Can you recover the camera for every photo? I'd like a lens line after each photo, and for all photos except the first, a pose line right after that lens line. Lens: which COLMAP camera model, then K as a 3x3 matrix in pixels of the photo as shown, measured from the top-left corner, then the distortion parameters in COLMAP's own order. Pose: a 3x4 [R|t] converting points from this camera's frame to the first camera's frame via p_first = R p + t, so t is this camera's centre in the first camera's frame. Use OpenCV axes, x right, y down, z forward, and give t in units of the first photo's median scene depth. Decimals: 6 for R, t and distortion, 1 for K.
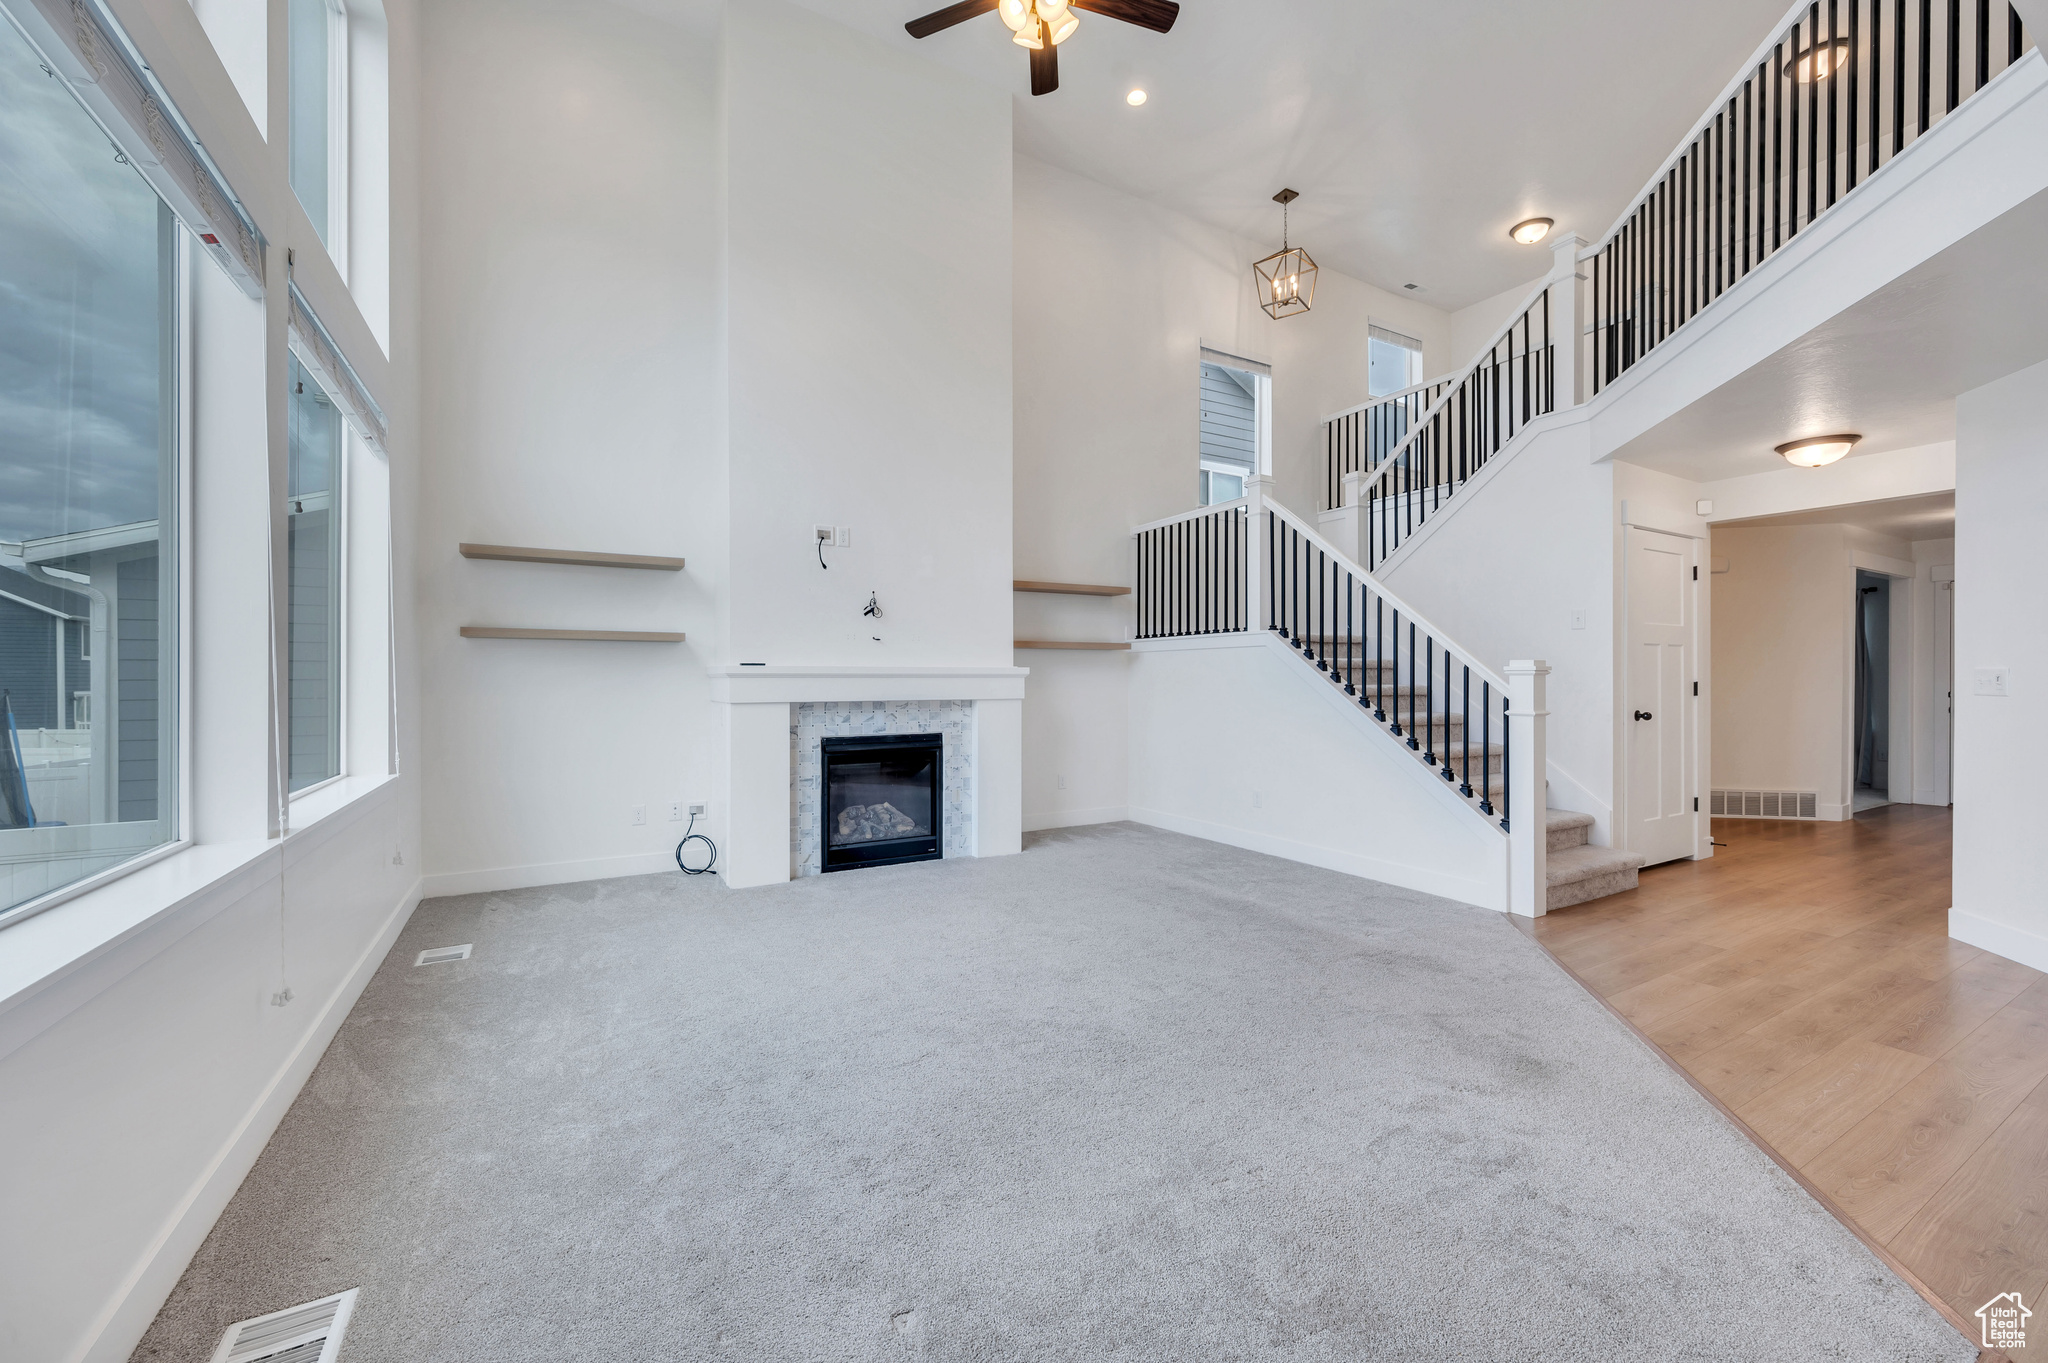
lens RADIAL K [[818.0, 0, 1025.0], [0, 818.0, 679.4], [0, 0, 1]] dist [0.000801, -0.000180]
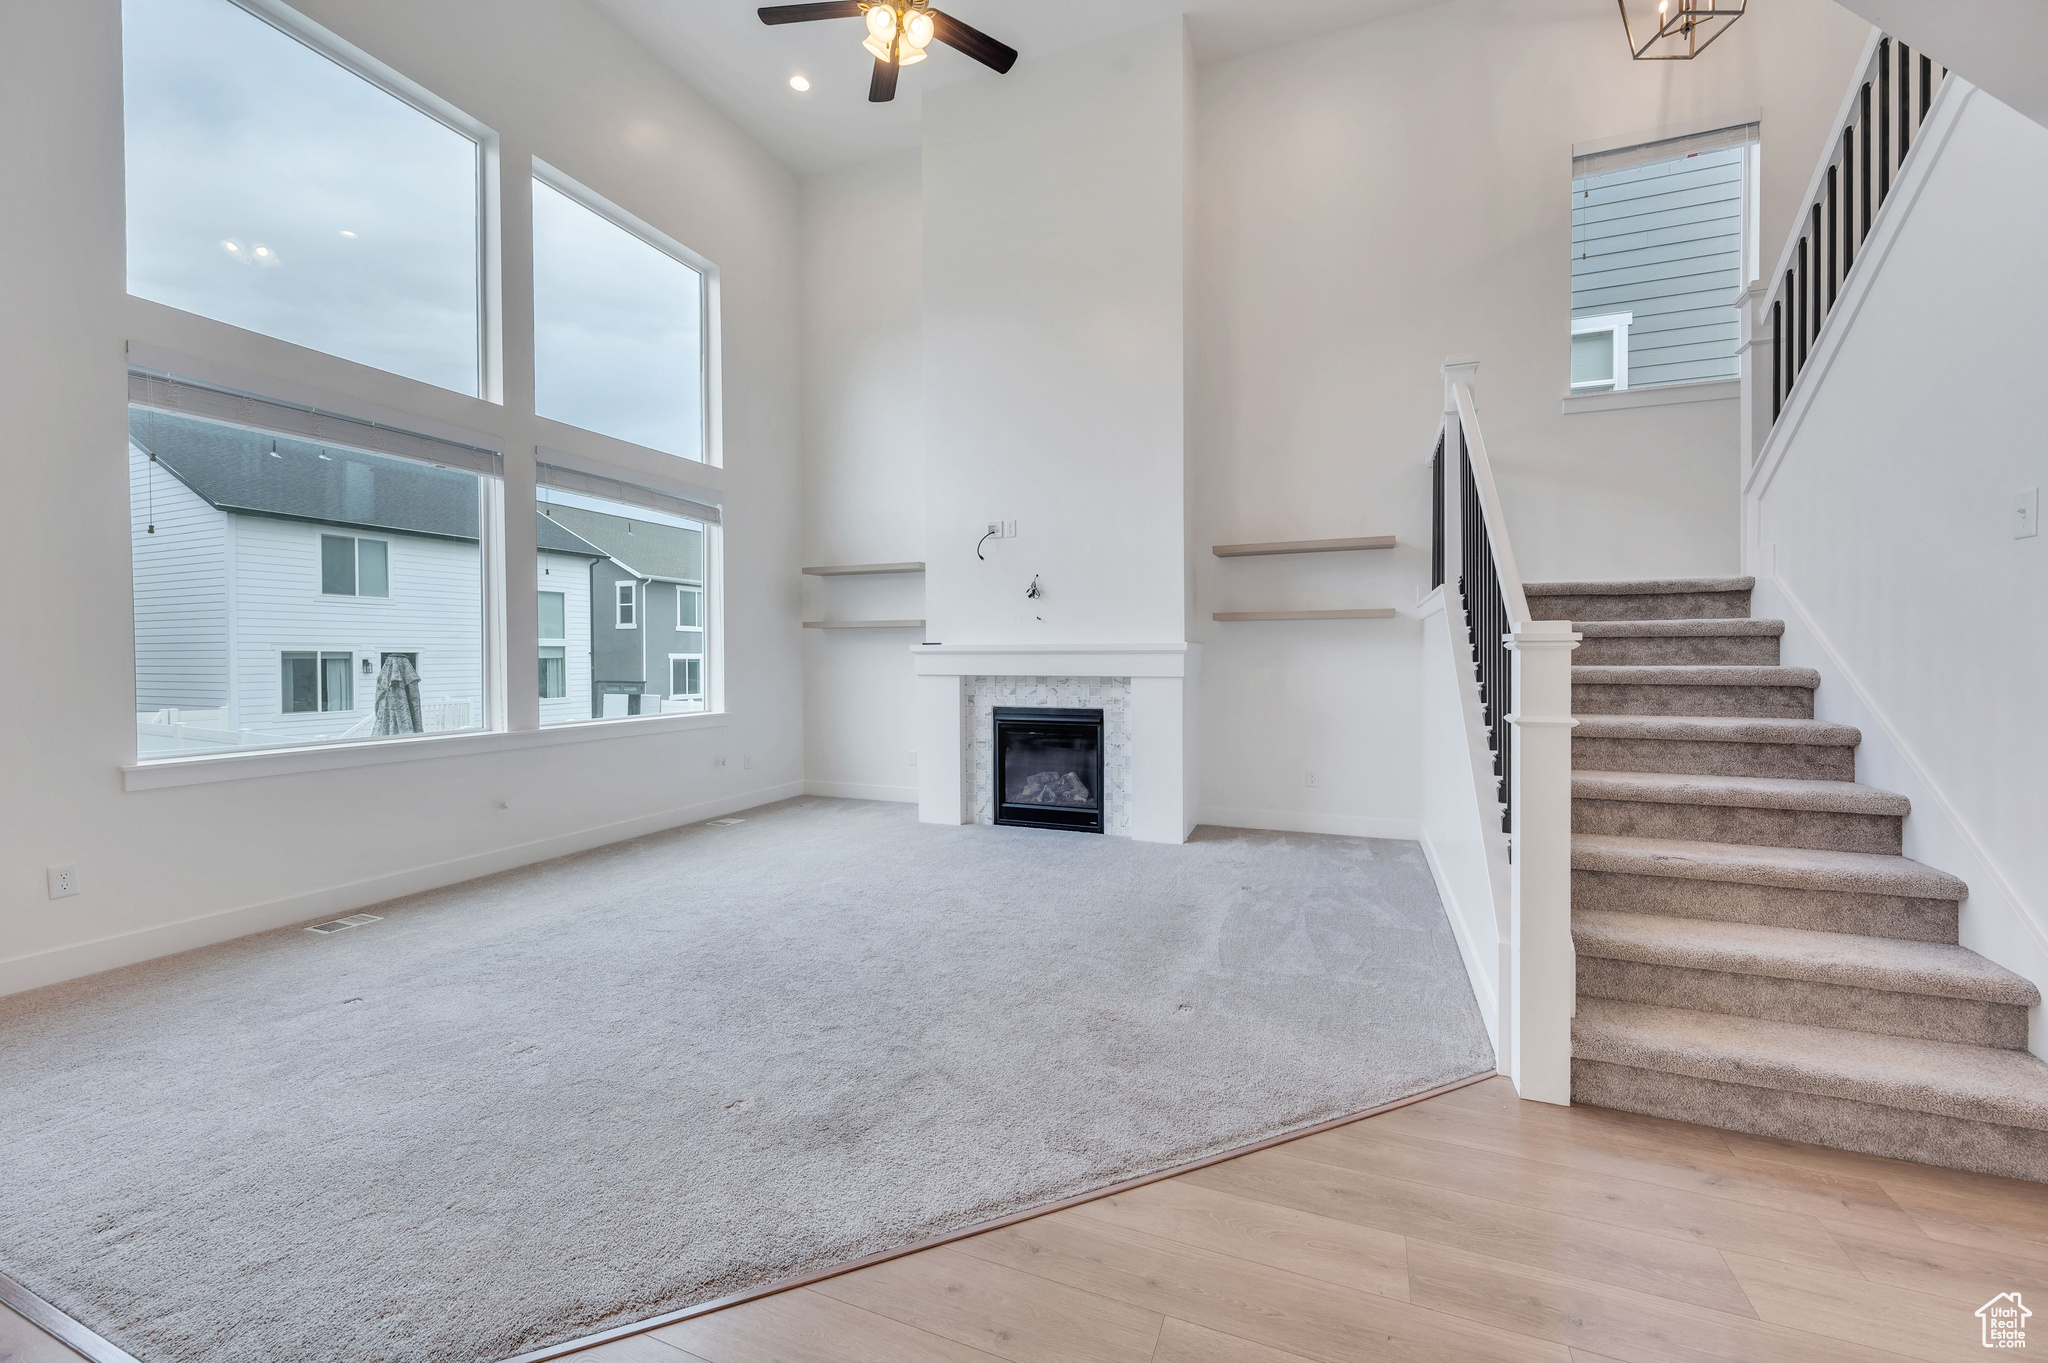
lens RADIAL K [[818.0, 0, 1011.6], [0, 818.0, 662.6], [0, 0, 1]] dist [0.000801, -0.000180]
pose [[0.601618, 0.005782, -0.798763, 0.668104], [0.002848, 0.999952, 0.009384, -0.001578], [0.798779, -0.007920, 0.601573, 0.320957]]
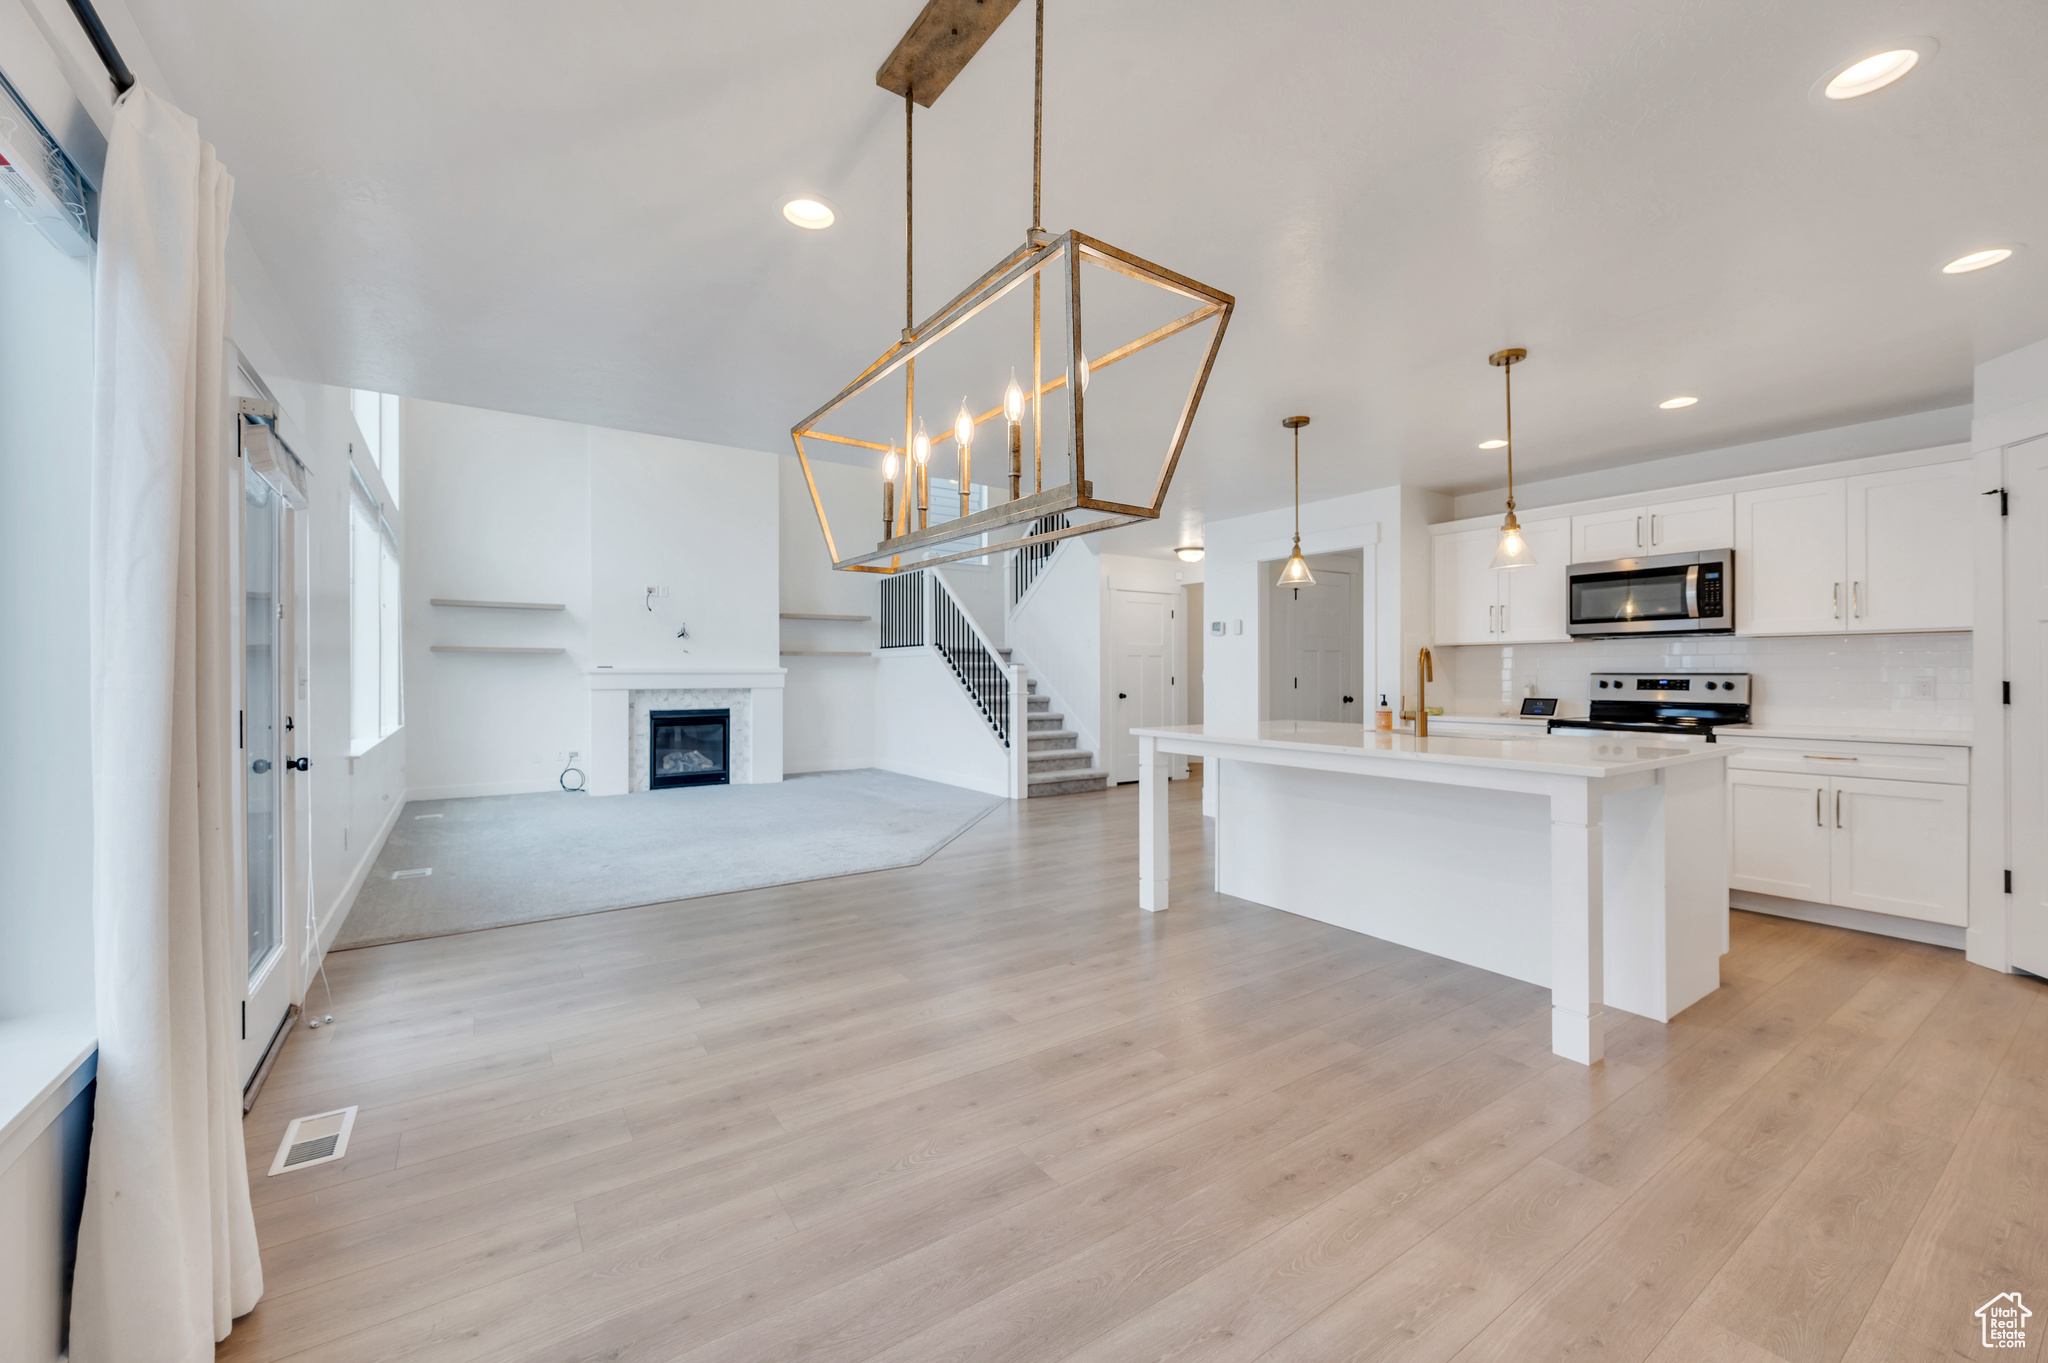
lens RADIAL K [[818.0, 0, 1022.5], [0, 818.0, 669.9], [0, 0, 1]] dist [0.000801, -0.000180]
pose [[0.997342, -0.000599, 0.072862, 0.386224], [0.001017, 0.999983, -0.005701, -0.001672], [-0.072857, 0.005760, 0.997326, -0.723994]]
